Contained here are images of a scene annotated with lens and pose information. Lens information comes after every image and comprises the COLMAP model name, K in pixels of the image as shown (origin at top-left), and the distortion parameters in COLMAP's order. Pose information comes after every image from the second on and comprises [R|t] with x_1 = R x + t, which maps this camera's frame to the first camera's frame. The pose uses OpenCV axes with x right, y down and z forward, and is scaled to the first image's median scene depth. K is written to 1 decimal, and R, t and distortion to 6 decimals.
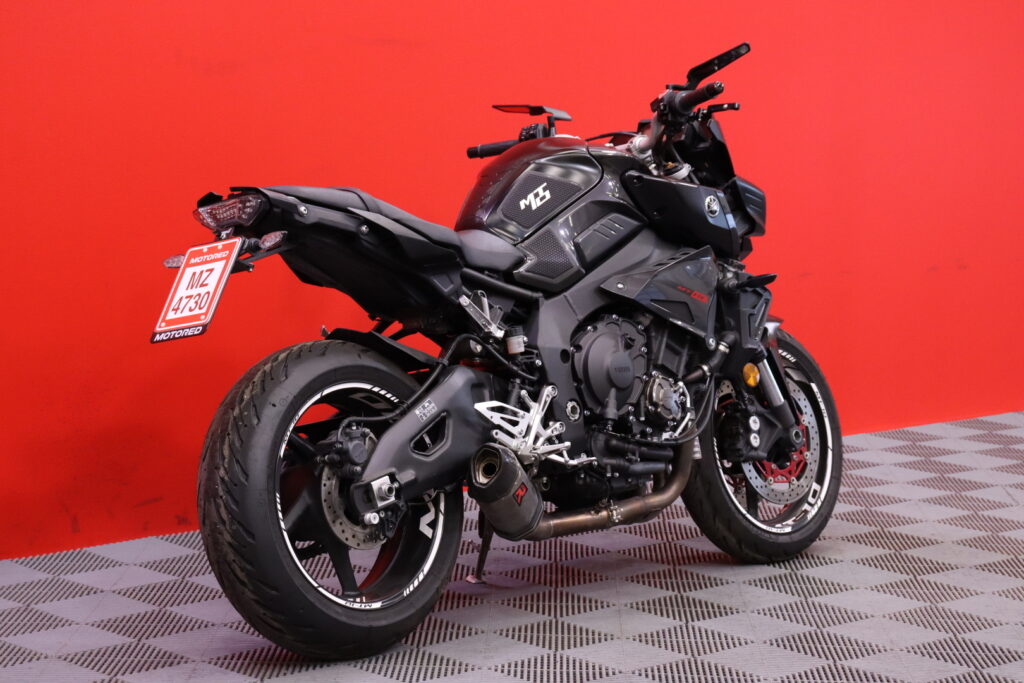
lens RADIAL K [[2453.3, 0, 514.6], [0, 2453.3, 341.2], [0, 0, 1]] dist [0.423604, 0.000000]
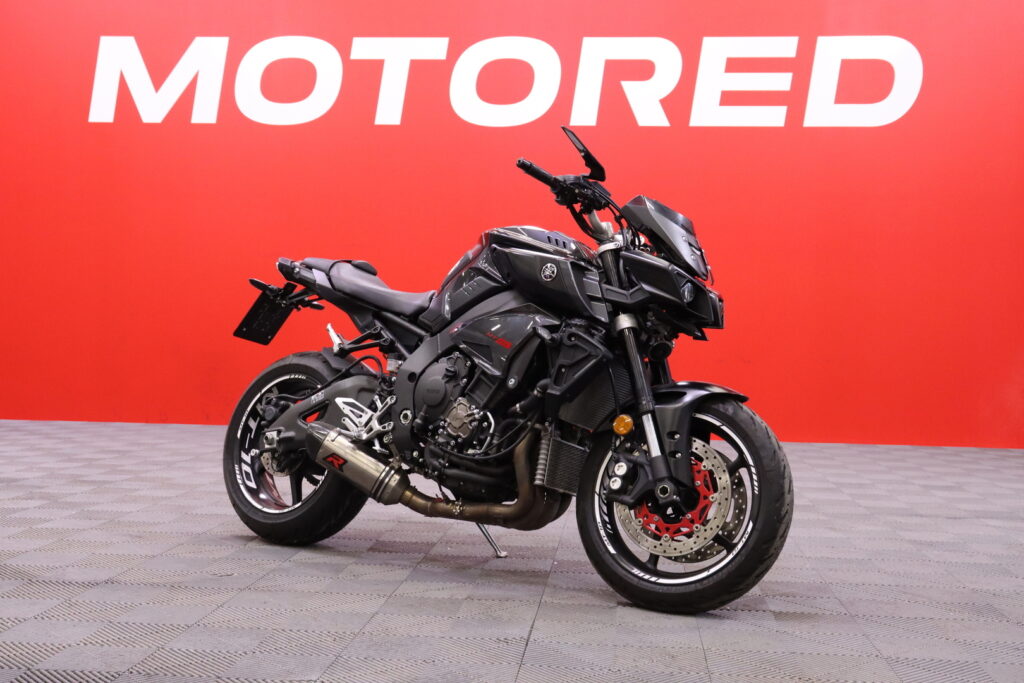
lens RADIAL K [[1237.6, 0, 515.7], [0, 1237.6, 342.9], [0, 0, 1]] dist [-0.014538, 0.000000]
pose [[0.123405, -0.005384, -0.992342, 0.710833], [-0.141278, 0.989704, -0.022939, -0.005169], [0.982248, 0.143027, 0.121374, 0.969159]]
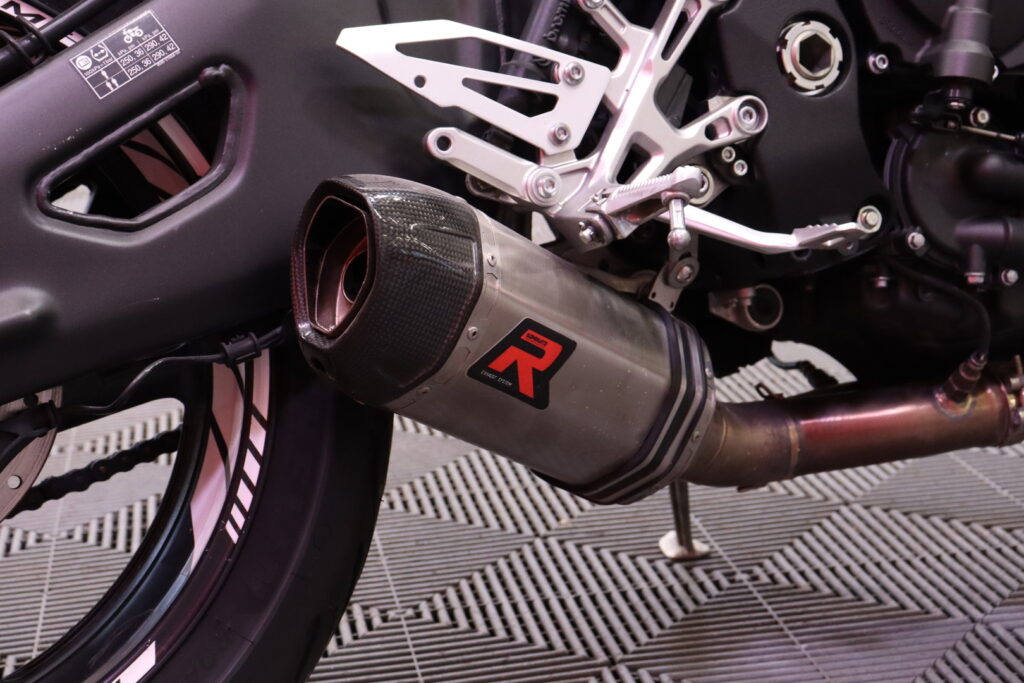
lens RADIAL K [[1872.2, 0, 512.4], [0, 1872.2, 343.5], [0, 0, 1]] dist [0.312129, 0.000000]
pose [[0.912197, 0.010058, -0.409628, 0.081468], [0.036426, 0.993750, 0.105518, 0.036769], [0.408130, -0.111174, 0.906129, 0.784638]]
